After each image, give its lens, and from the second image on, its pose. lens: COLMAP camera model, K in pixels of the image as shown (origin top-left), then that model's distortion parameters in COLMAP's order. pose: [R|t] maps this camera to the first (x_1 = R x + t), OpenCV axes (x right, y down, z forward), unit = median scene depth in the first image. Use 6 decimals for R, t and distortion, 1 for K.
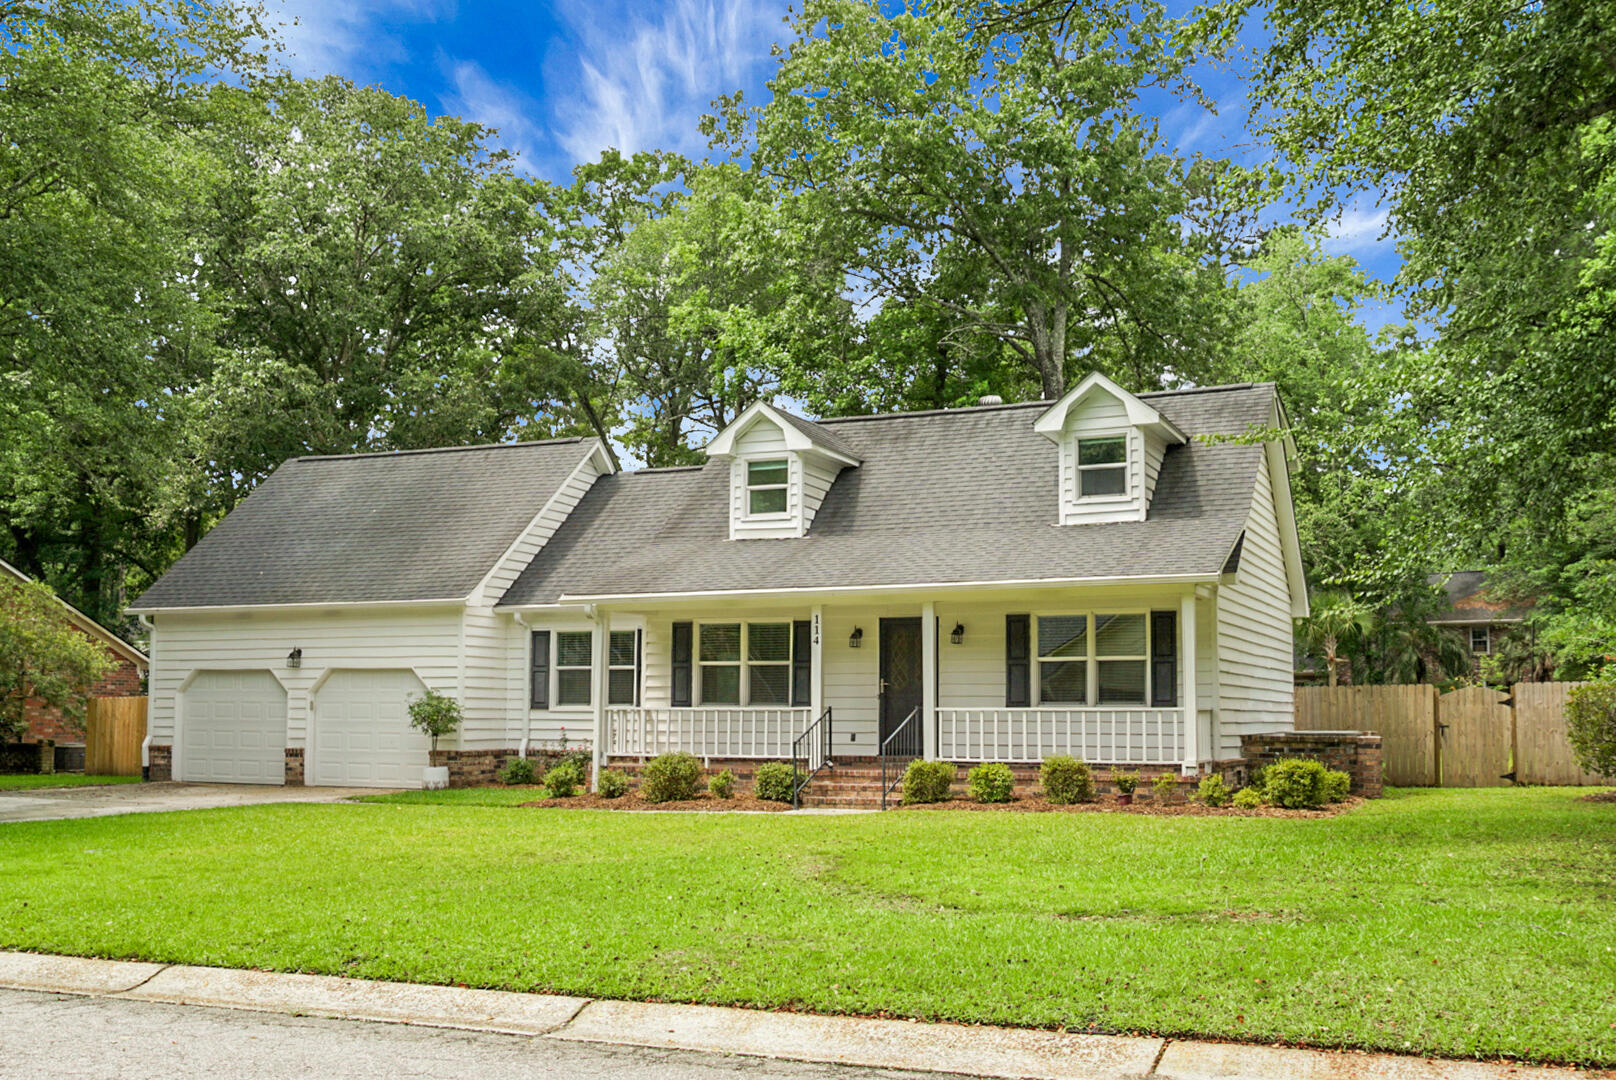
lens RADIAL K [[1586.1, 0, 808.0], [0, 1586.1, 540.0], [0, 0, 1]] dist [0.018022, 0.009228]
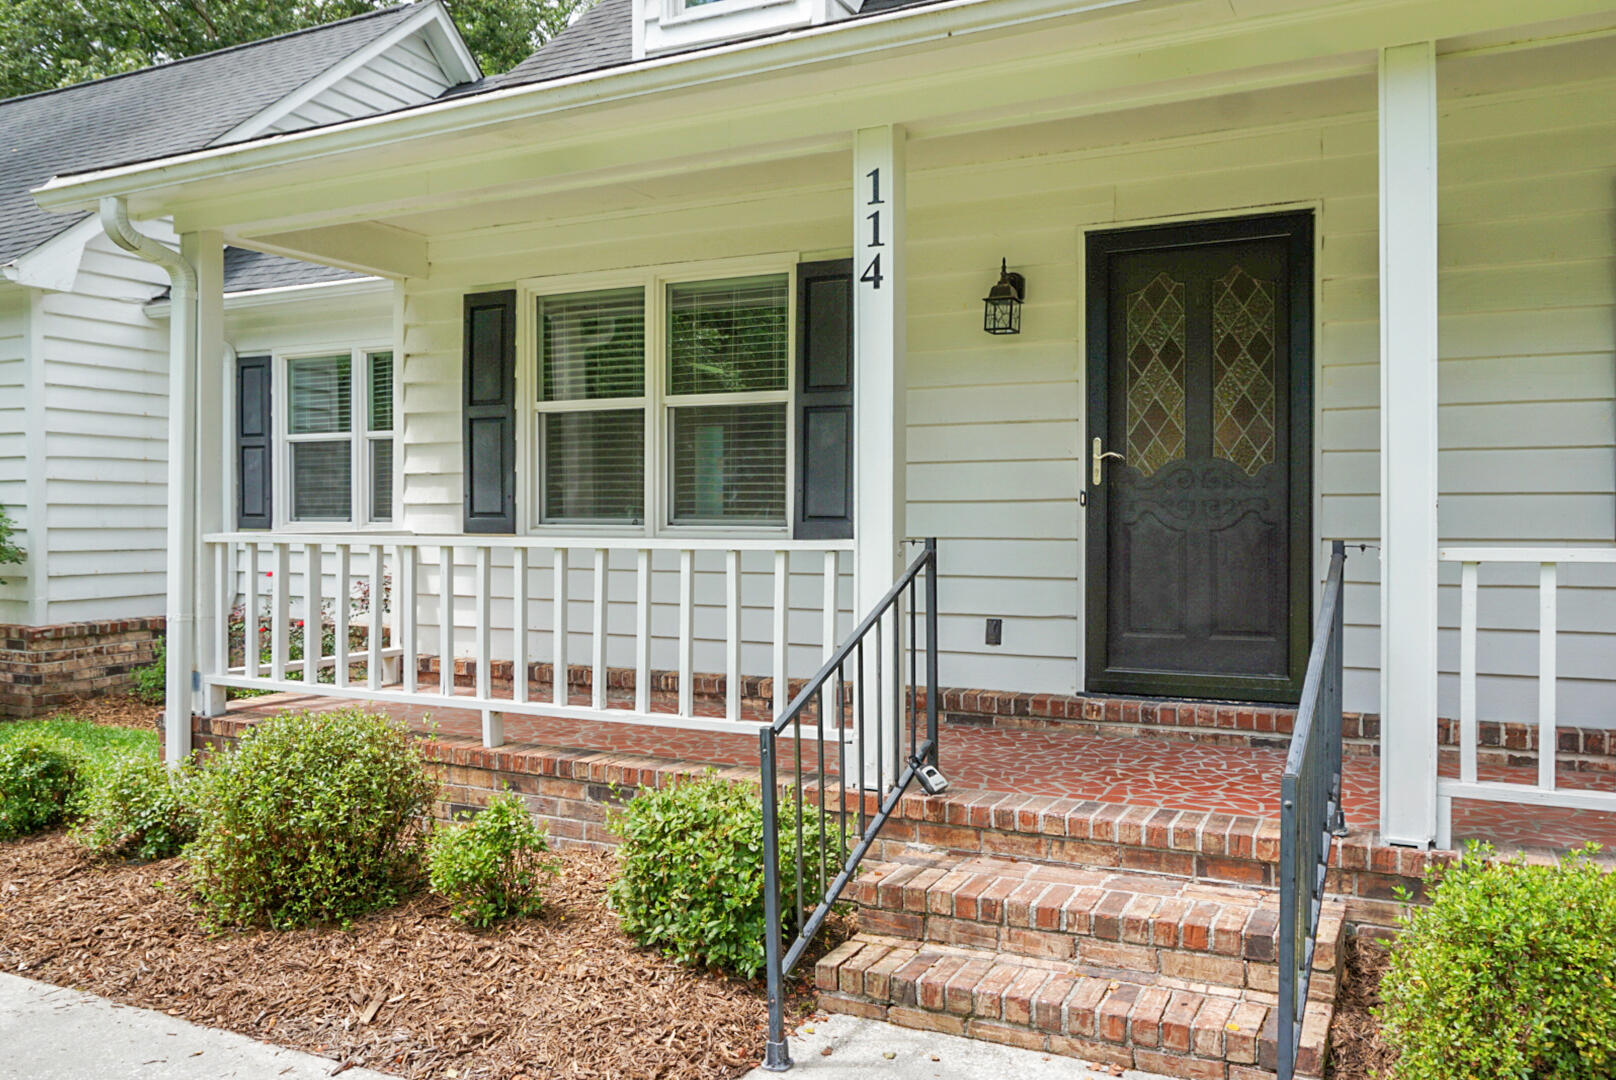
lens RADIAL K [[1193.0, 0, 805.0], [0, 1193.0, 506.8], [0, 0, 1]] dist [-0.002733, 0.000070]
pose [[0.999278, -0.001321, -0.037967, 0.001313], [0.005152, 0.994874, 0.100987, 0.075092], [0.037639, -0.101110, 0.994163, 0.751422]]
